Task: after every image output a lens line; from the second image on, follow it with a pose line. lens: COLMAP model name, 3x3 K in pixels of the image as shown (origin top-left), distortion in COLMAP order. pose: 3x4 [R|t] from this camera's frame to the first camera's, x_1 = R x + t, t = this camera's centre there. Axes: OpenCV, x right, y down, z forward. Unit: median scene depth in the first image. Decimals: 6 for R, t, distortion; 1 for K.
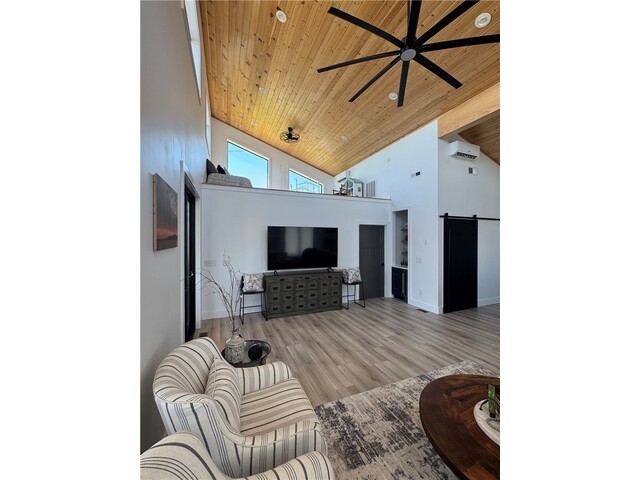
lens RADIAL K [[229.9, 0, 320.0], [0, 229.9, 240.0], [0, 0, 1]] dist [-0.000740, -0.000004]
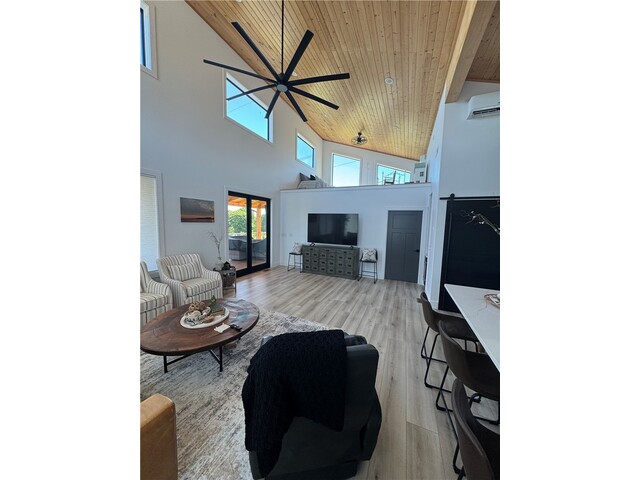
lens RADIAL K [[193.6, 0, 320.0], [0, 193.6, 240.0], [0, 0, 1]] dist [-0.000044, -0.000003]
pose [[0.679893, 0.083237, -0.728572, 0.779071], [-0.029862, 0.995856, 0.085907, 0.002694], [0.732704, -0.036651, 0.679560, 0.177272]]
